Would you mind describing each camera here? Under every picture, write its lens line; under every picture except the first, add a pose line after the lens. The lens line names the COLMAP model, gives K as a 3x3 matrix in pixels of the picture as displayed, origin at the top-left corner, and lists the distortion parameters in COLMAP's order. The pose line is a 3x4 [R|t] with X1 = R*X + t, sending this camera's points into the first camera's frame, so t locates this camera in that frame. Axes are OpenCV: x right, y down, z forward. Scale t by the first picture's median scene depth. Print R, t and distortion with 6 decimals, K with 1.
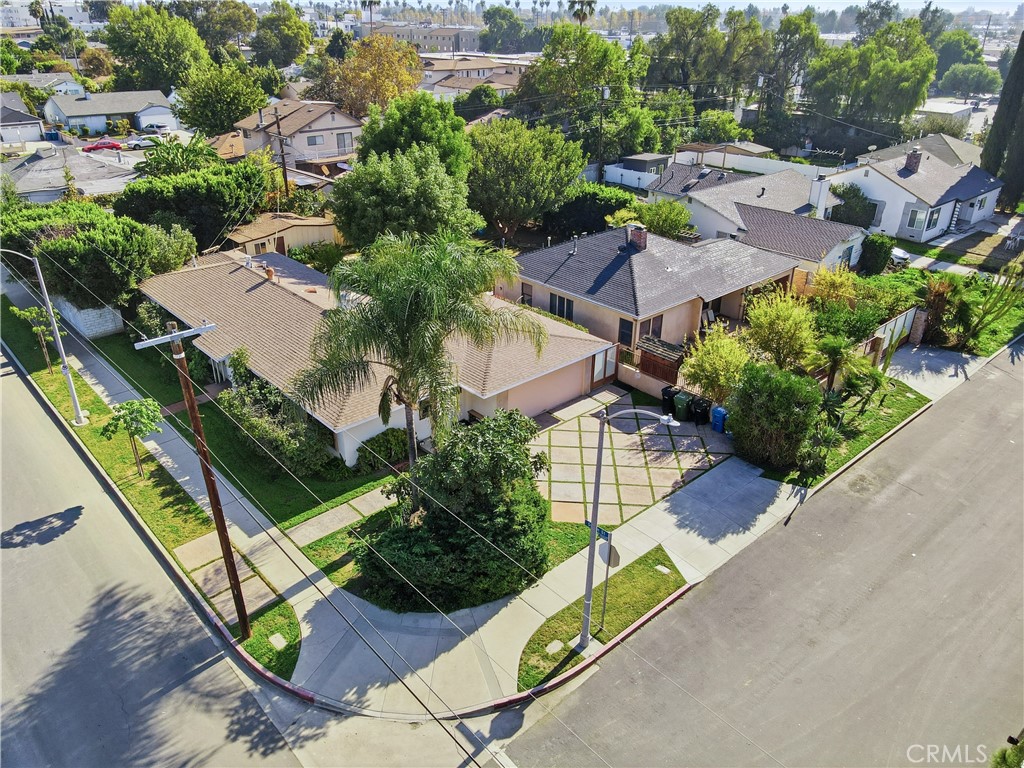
lens RADIAL K [[750.6, 0, 506.5], [0, 750.6, 386.2], [0, 0, 1]] dist [0.013014, 0.001866]
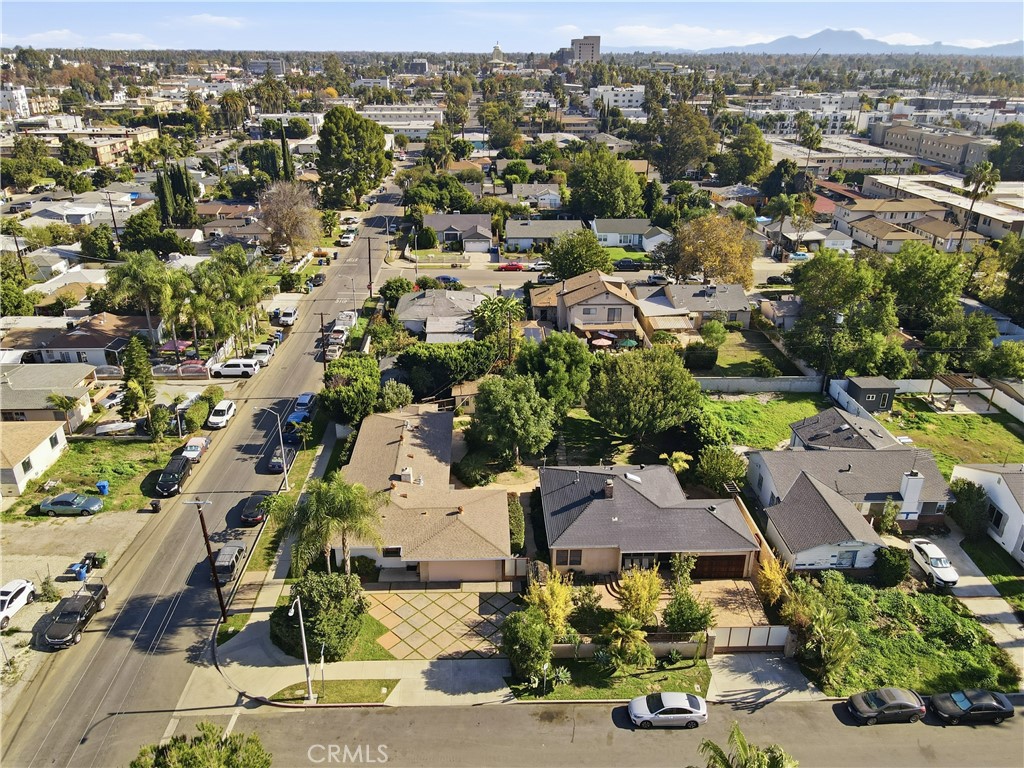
lens RADIAL K [[734.5, 0, 500.8], [0, 734.5, 408.8], [0, 0, 1]] dist [-0.002199, -0.000332]
pose [[0.757493, 0.282067, -0.588763, 1.076036], [-0.291342, 0.953116, 0.081788, -0.538629], [0.584230, 0.109577, 0.804157, -0.300564]]
